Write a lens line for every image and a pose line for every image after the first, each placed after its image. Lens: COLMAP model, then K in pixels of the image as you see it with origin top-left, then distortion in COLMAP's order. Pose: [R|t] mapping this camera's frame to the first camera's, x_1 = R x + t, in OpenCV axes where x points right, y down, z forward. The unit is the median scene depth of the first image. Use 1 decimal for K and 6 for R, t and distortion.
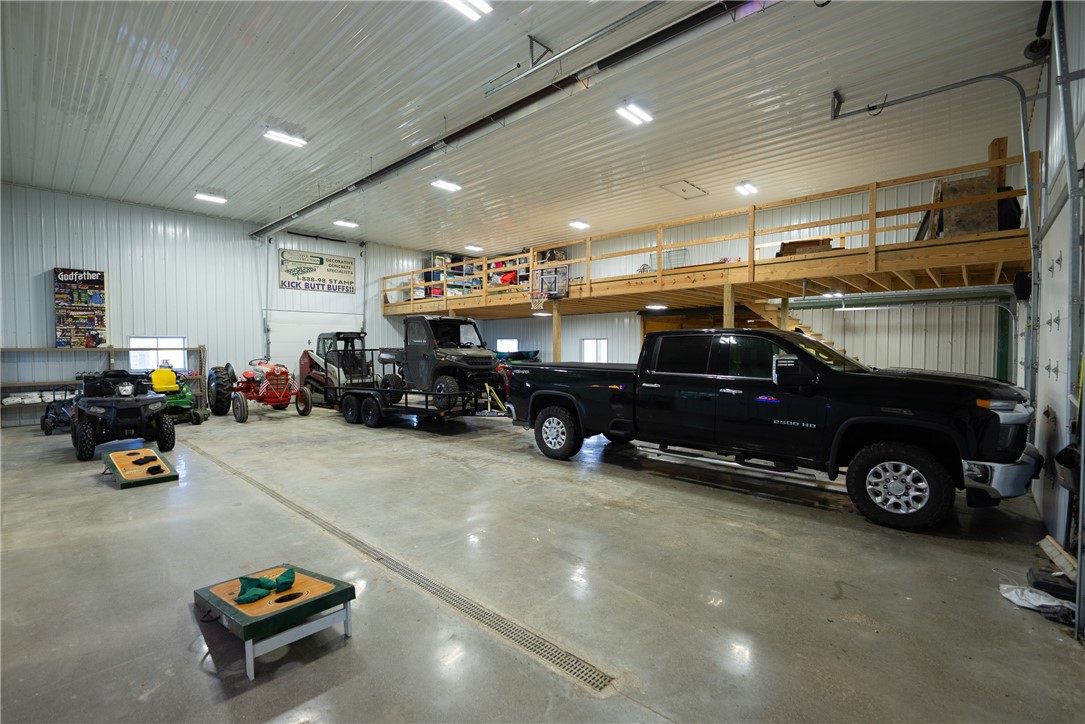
lens RADIAL K [[480.3, 0, 544.1], [0, 480.3, 365.7], [0, 0, 1]] dist [-0.001246, -0.000197]
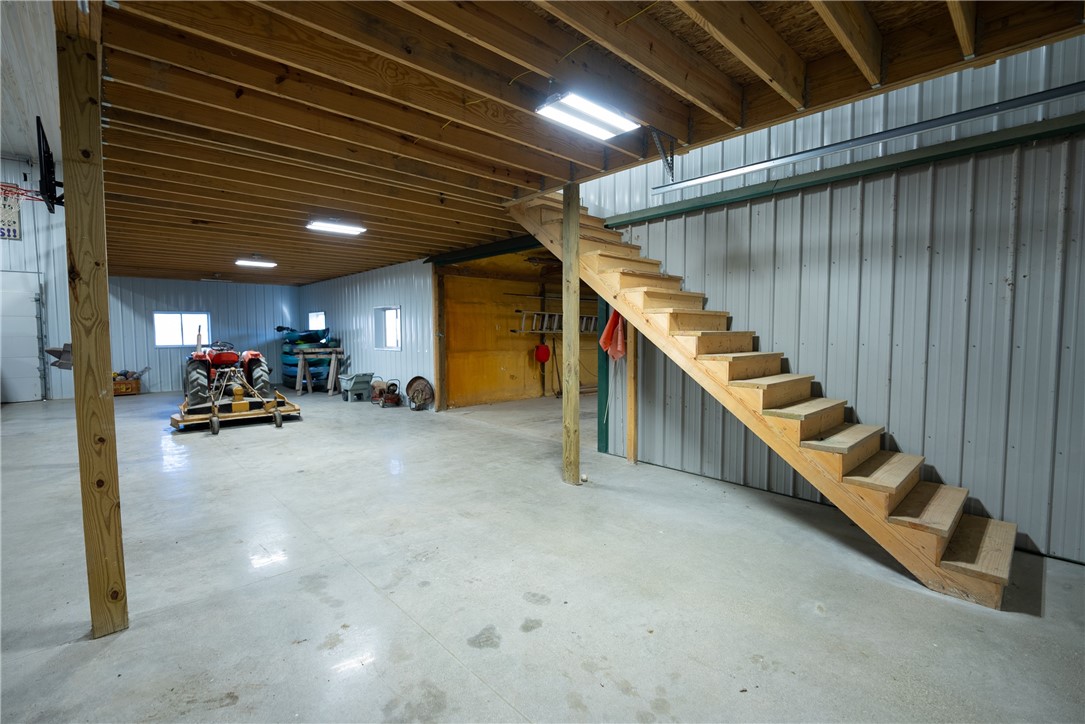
lens RADIAL K [[480.3, 0, 540.9], [0, 480.3, 357.5], [0, 0, 1]] dist [-0.001246, -0.000197]
pose [[0.997378, -0.004428, -0.072230, 0.528039], [0.006535, 0.999559, 0.028964, -0.010218], [0.072070, -0.029360, 0.996967, 0.622212]]
